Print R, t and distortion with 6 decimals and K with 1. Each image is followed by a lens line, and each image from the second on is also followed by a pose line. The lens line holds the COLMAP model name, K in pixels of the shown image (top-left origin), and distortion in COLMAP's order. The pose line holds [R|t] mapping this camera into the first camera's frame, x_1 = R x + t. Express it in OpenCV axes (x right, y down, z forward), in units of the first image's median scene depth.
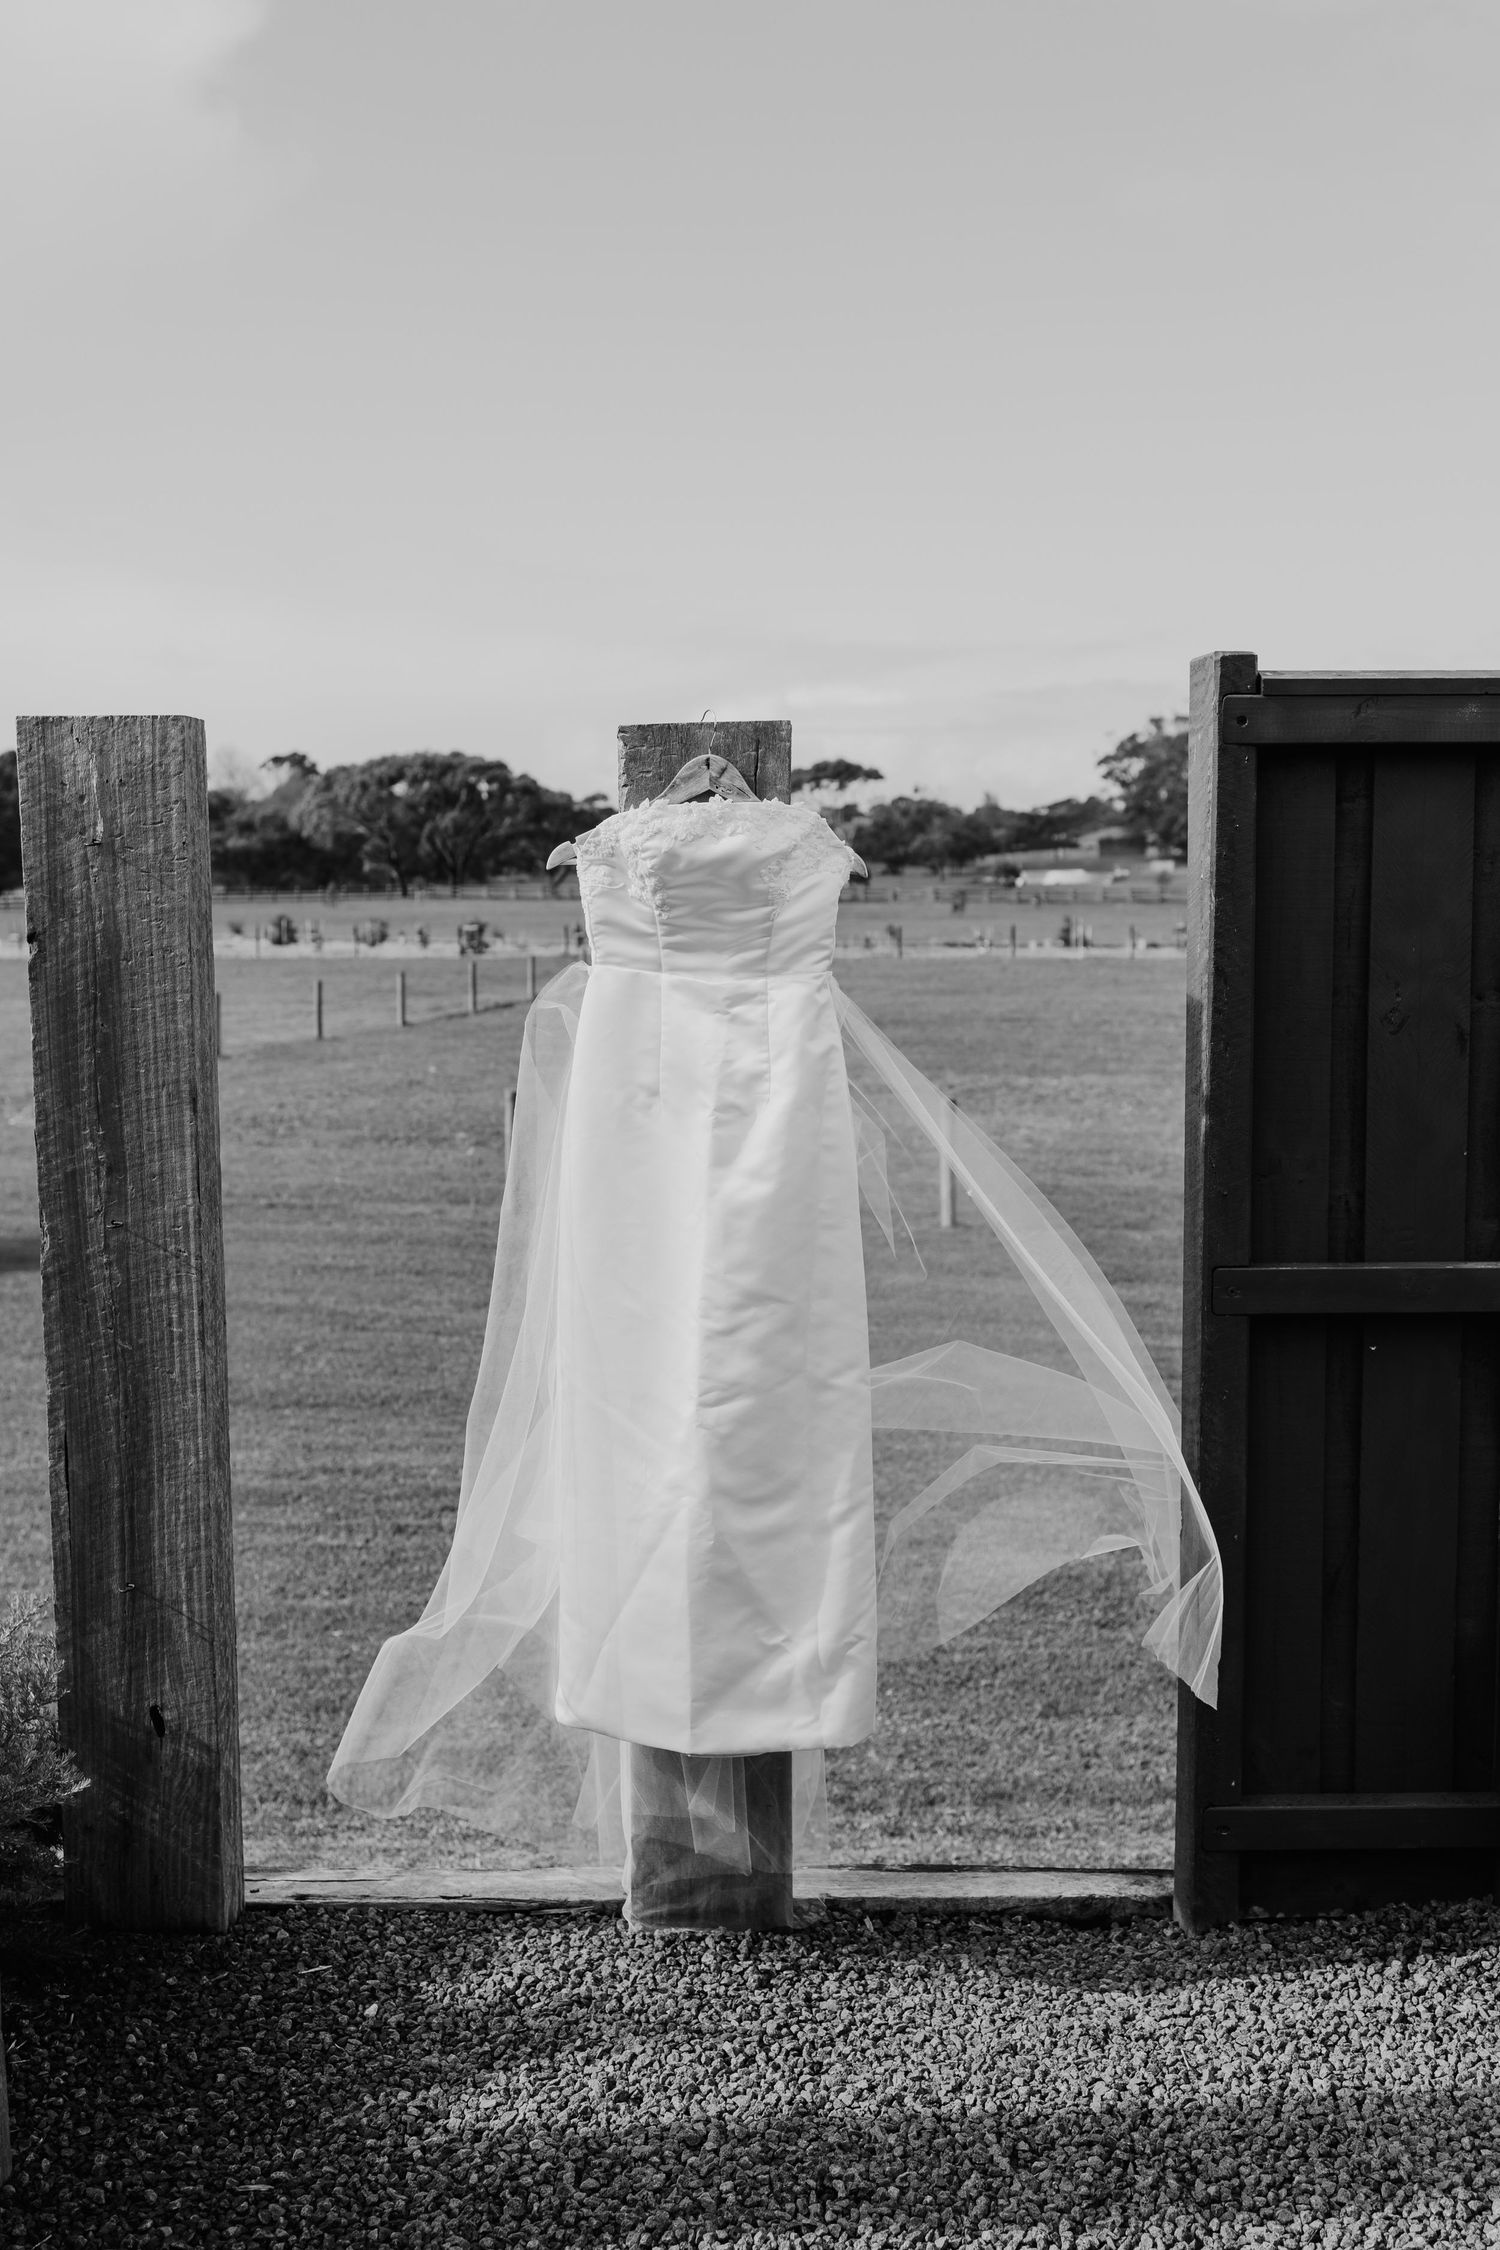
lens RADIAL K [[2214.8, 0, 752.8], [0, 2214.8, 1134.4], [0, 0, 1]] dist [0.002219, -0.008697]
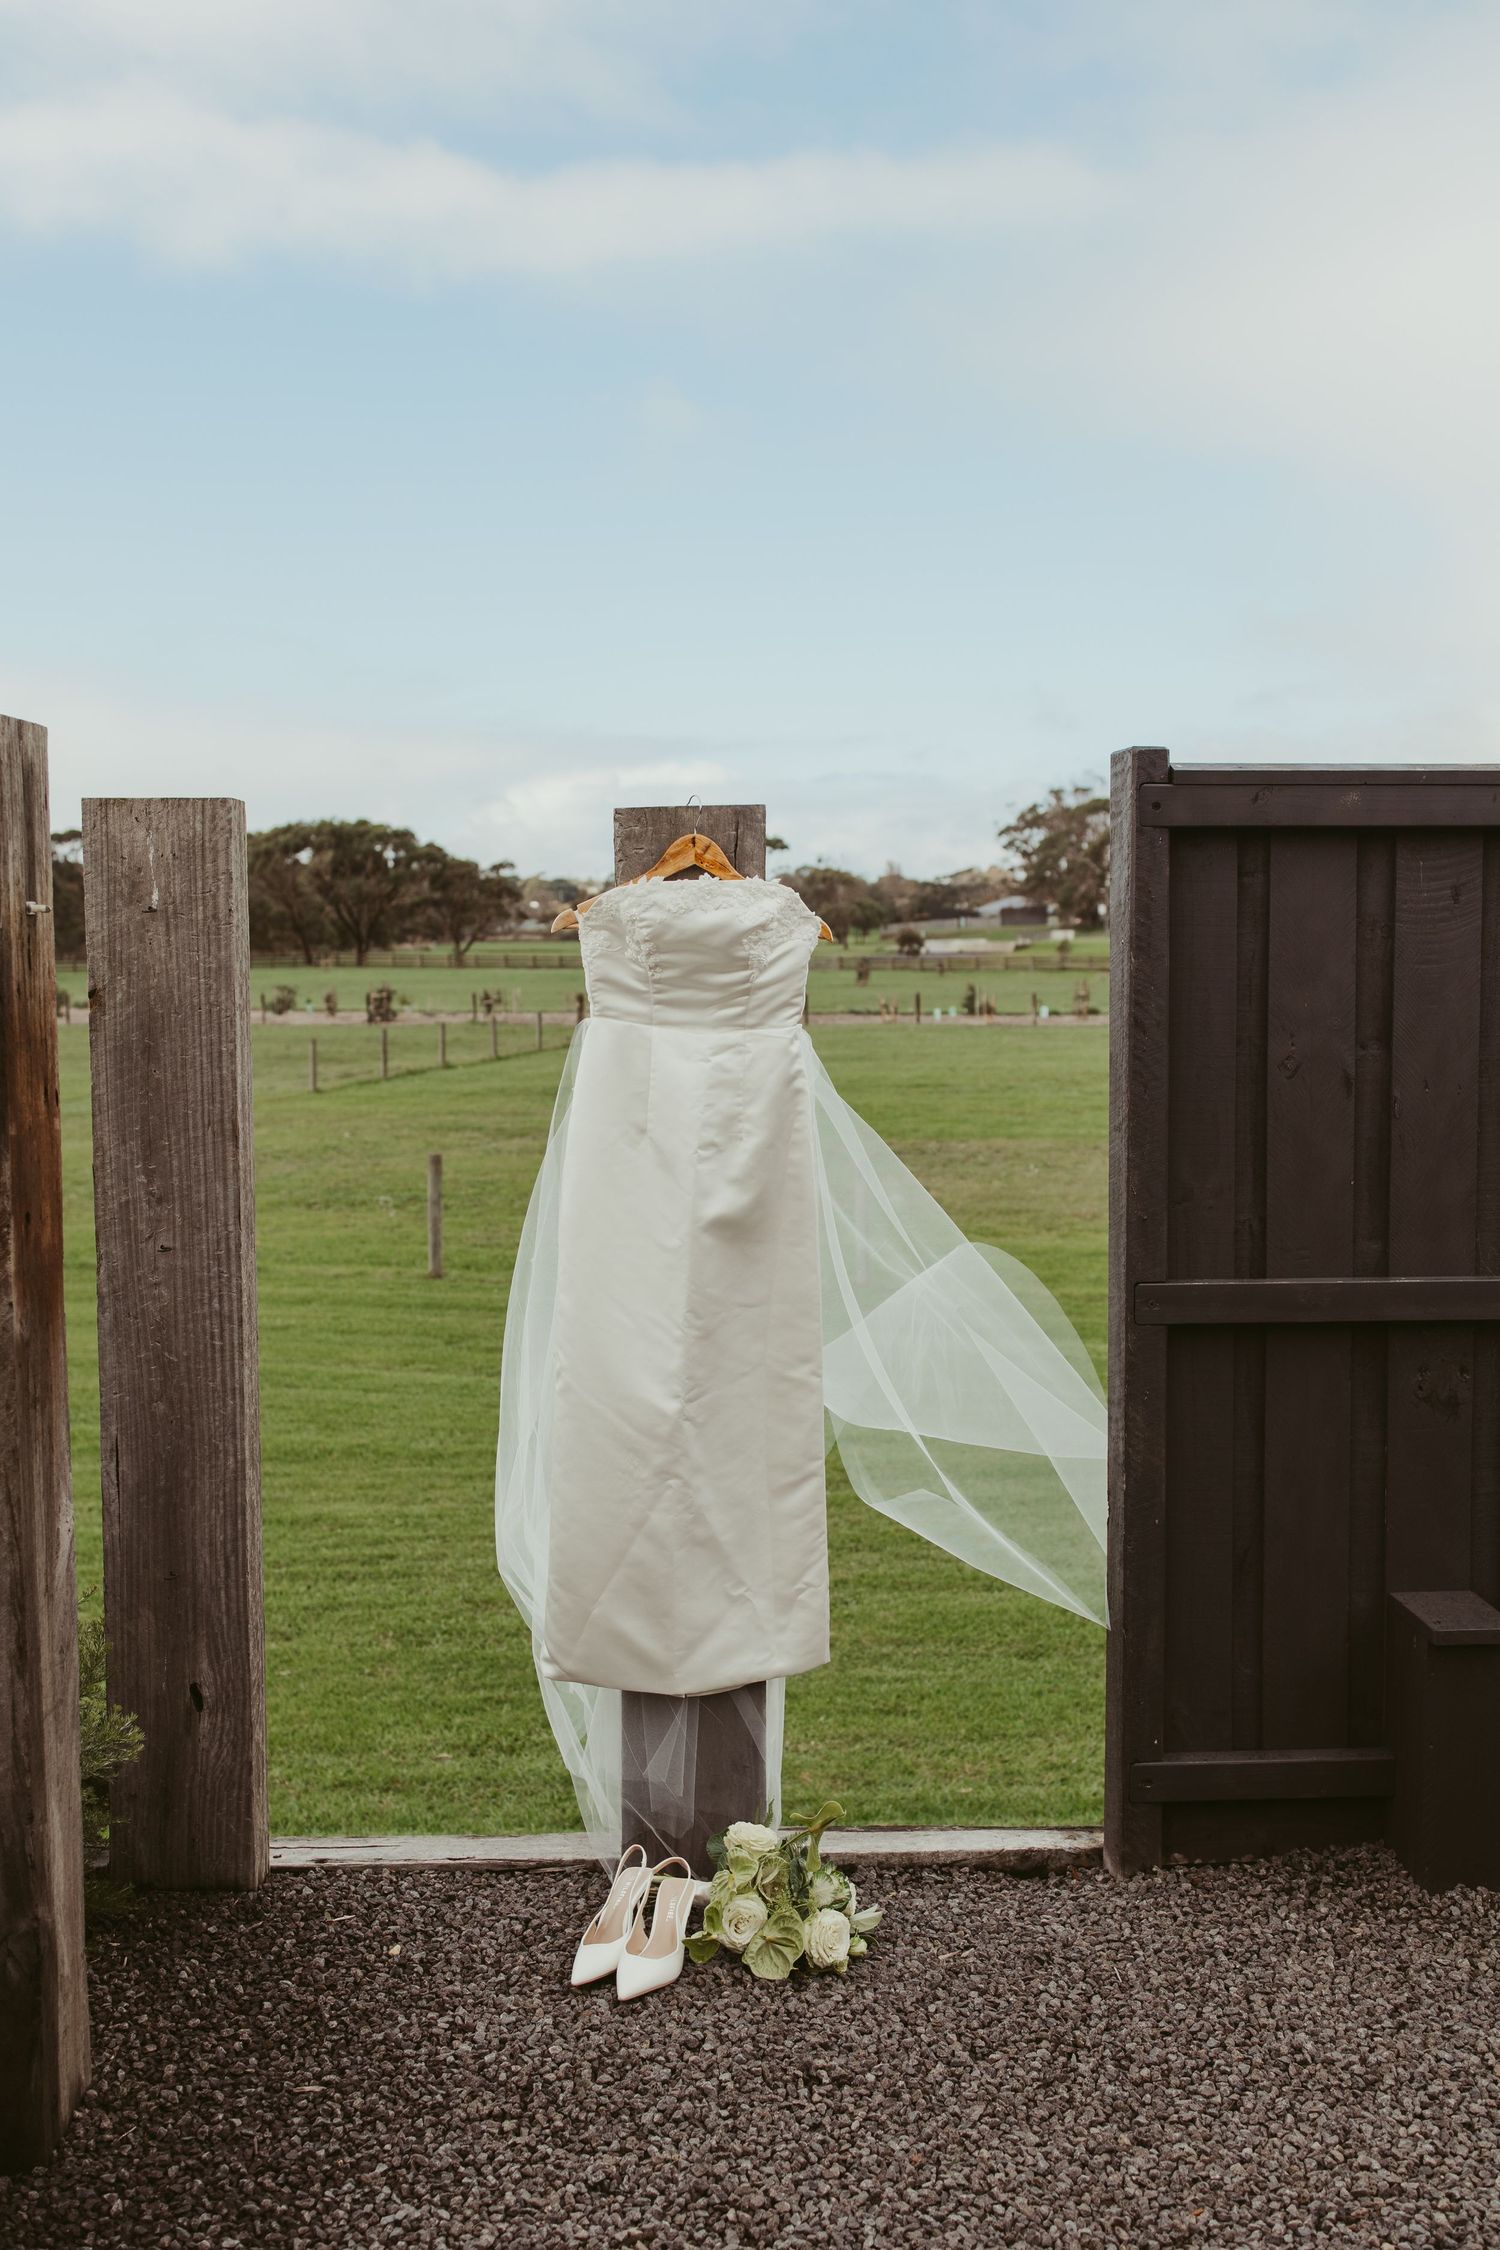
lens RADIAL K [[2214.8, 0, 752.8], [0, 2214.8, 1134.4], [0, 0, 1]] dist [0.002219, -0.008697]
pose [[0.999074, -0.002084, 0.042977, -0.038343], [0.003396, 0.999529, -0.030486, 0.018053], [-0.042894, 0.030603, 0.998611, -0.135057]]
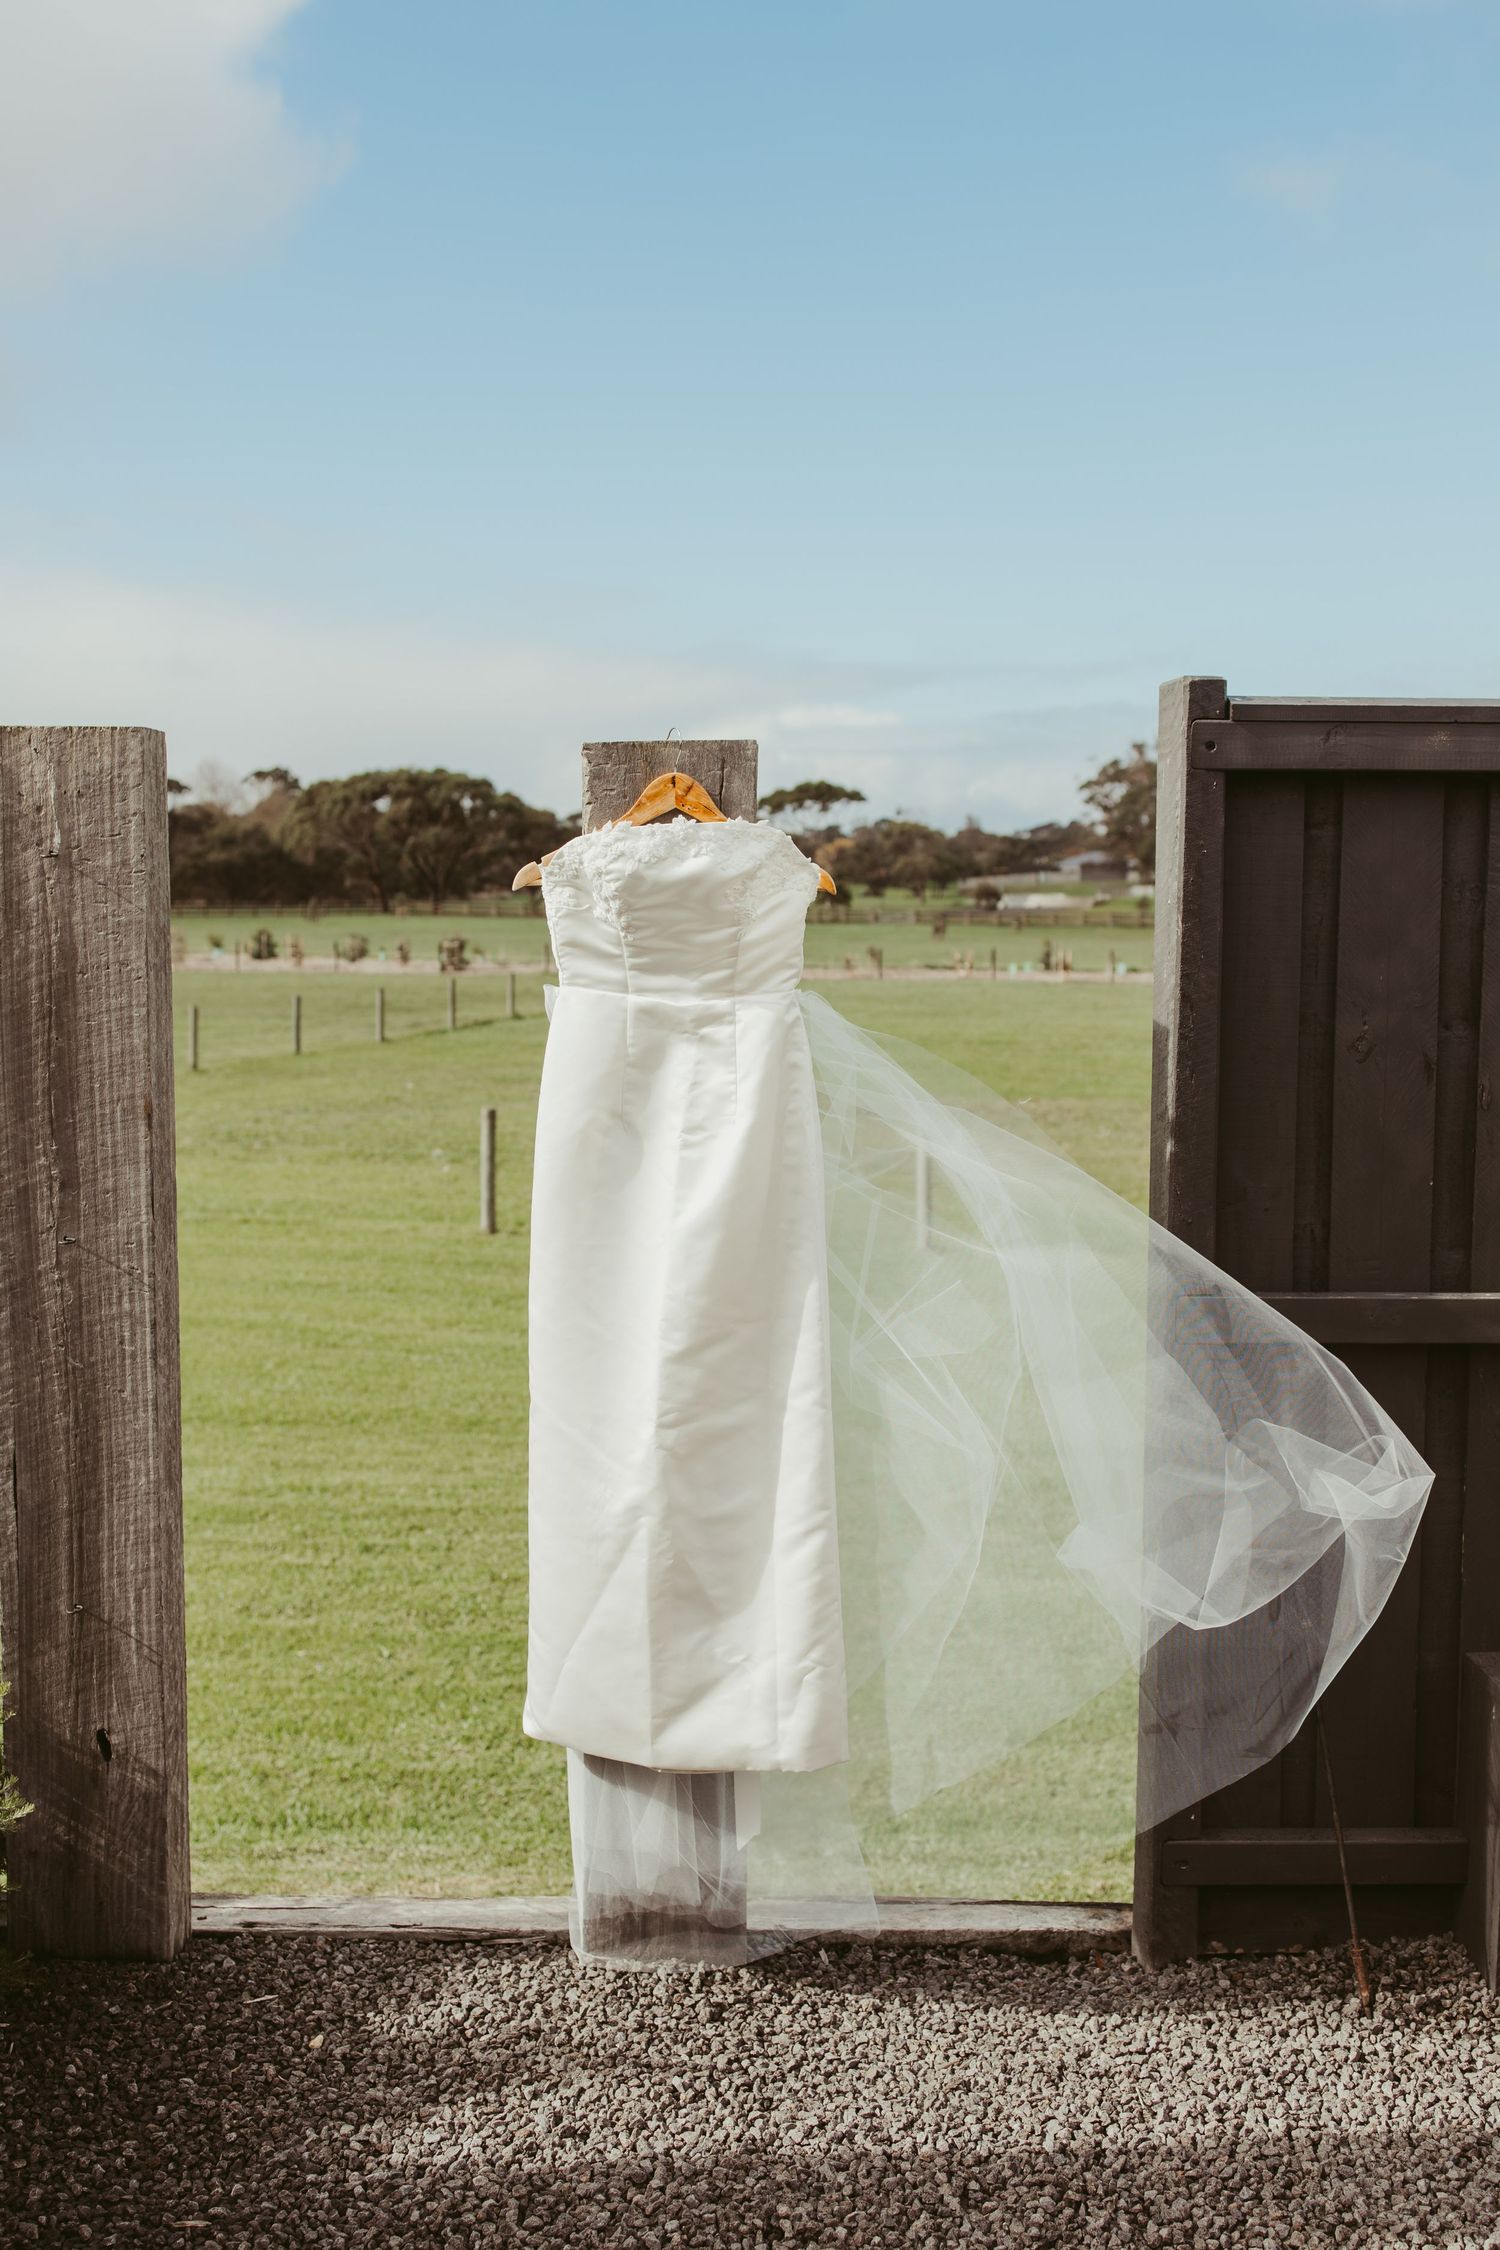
lens RADIAL K [[2214.8, 0, 752.8], [0, 2214.8, 1134.4], [0, 0, 1]] dist [0.002219, -0.008697]
pose [[0.999897, 0.010977, 0.009294, 0.008046], [-0.010893, 0.999900, -0.009071, -0.001143], [-0.009392, 0.008969, 0.999916, 0.009225]]
